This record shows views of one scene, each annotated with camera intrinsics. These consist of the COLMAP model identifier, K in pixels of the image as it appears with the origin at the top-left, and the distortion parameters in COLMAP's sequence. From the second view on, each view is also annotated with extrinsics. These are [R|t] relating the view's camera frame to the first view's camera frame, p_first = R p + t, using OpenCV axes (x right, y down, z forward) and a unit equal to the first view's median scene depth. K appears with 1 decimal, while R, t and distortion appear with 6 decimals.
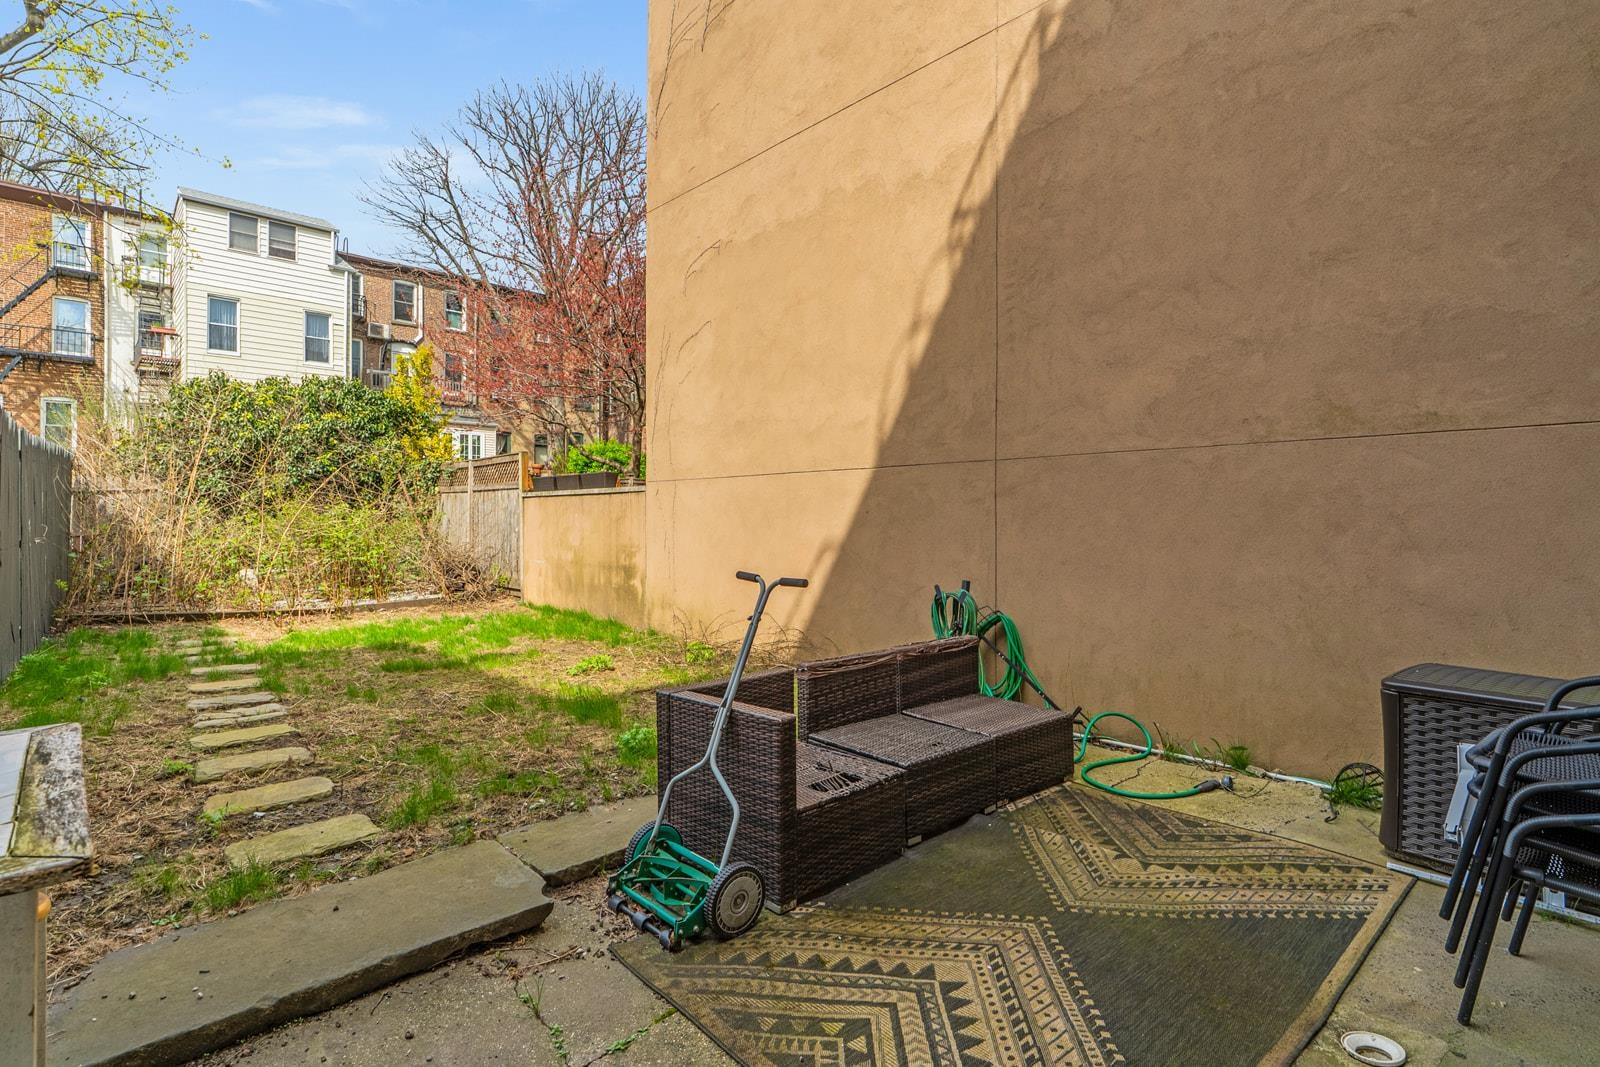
lens RADIAL K [[808.2, 0, 805.7], [0, 808.2, 521.9], [0, 0, 1]] dist [-0.003825, -0.000303]
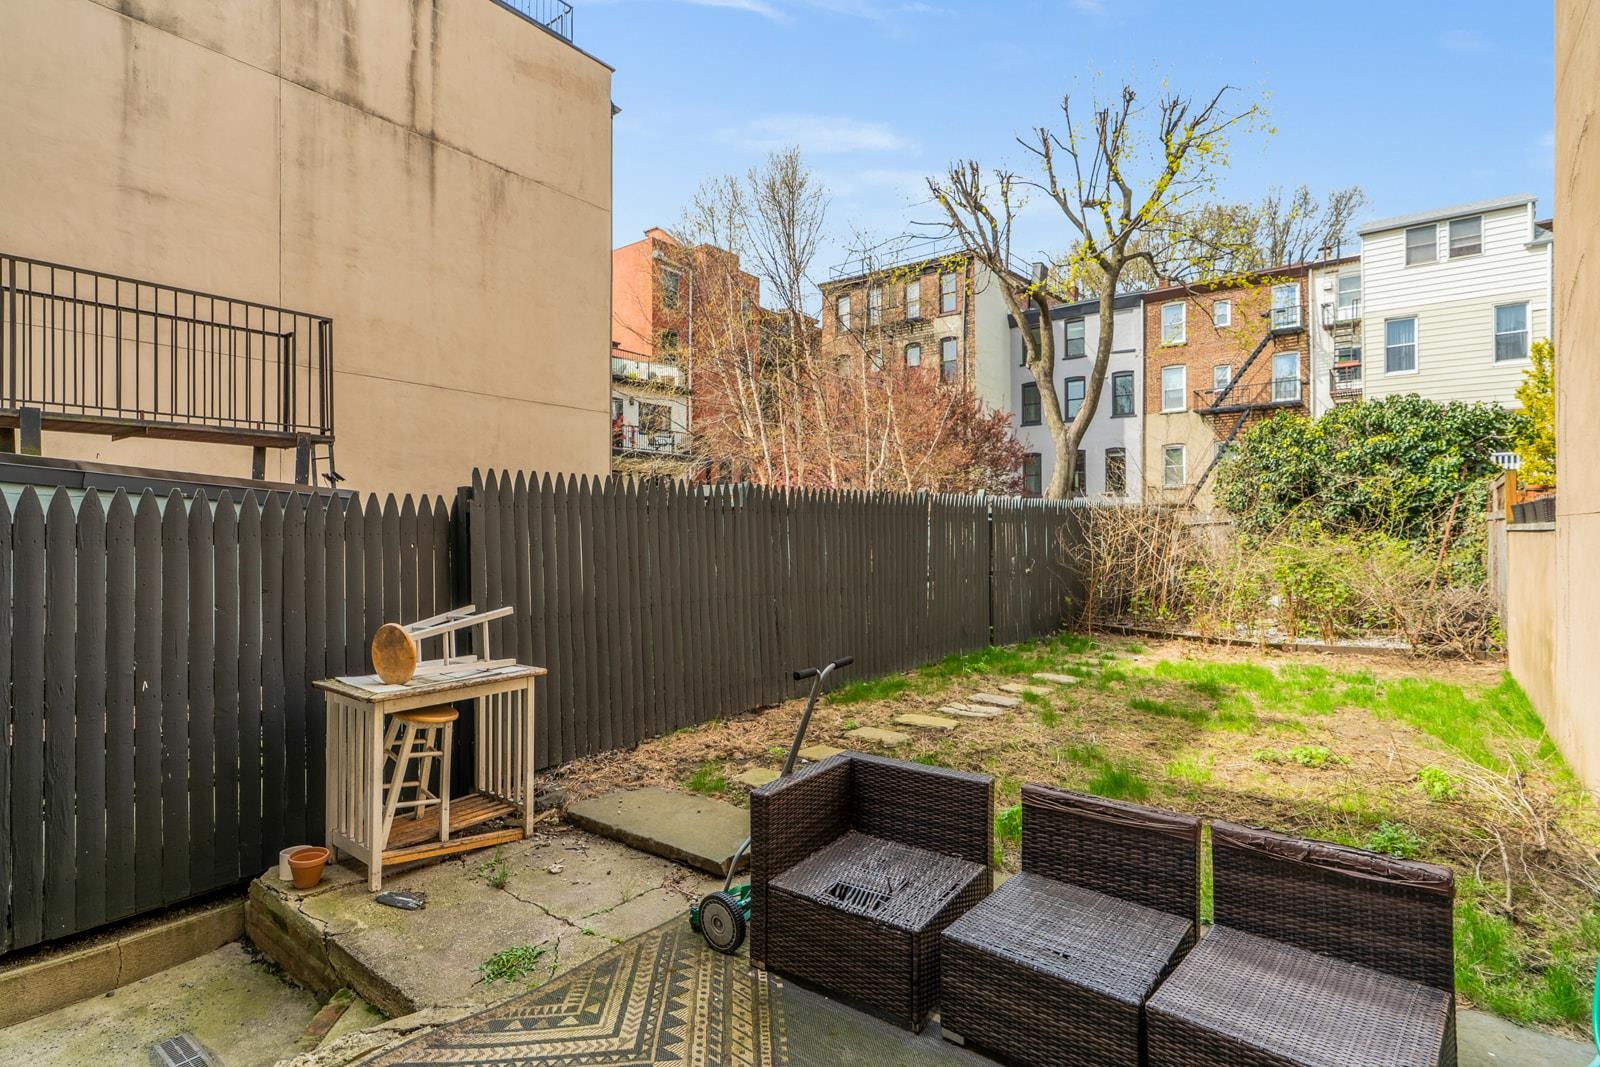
lens RADIAL K [[808.2, 0, 805.1], [0, 808.2, 530.2], [0, 0, 1]] dist [-0.003825, -0.000303]
pose [[0.131722, -0.002008, -0.991285, 0.165820], [0.003555, 0.999992, -0.001553, -0.017437], [0.991280, -0.003319, 0.131728, 0.141186]]
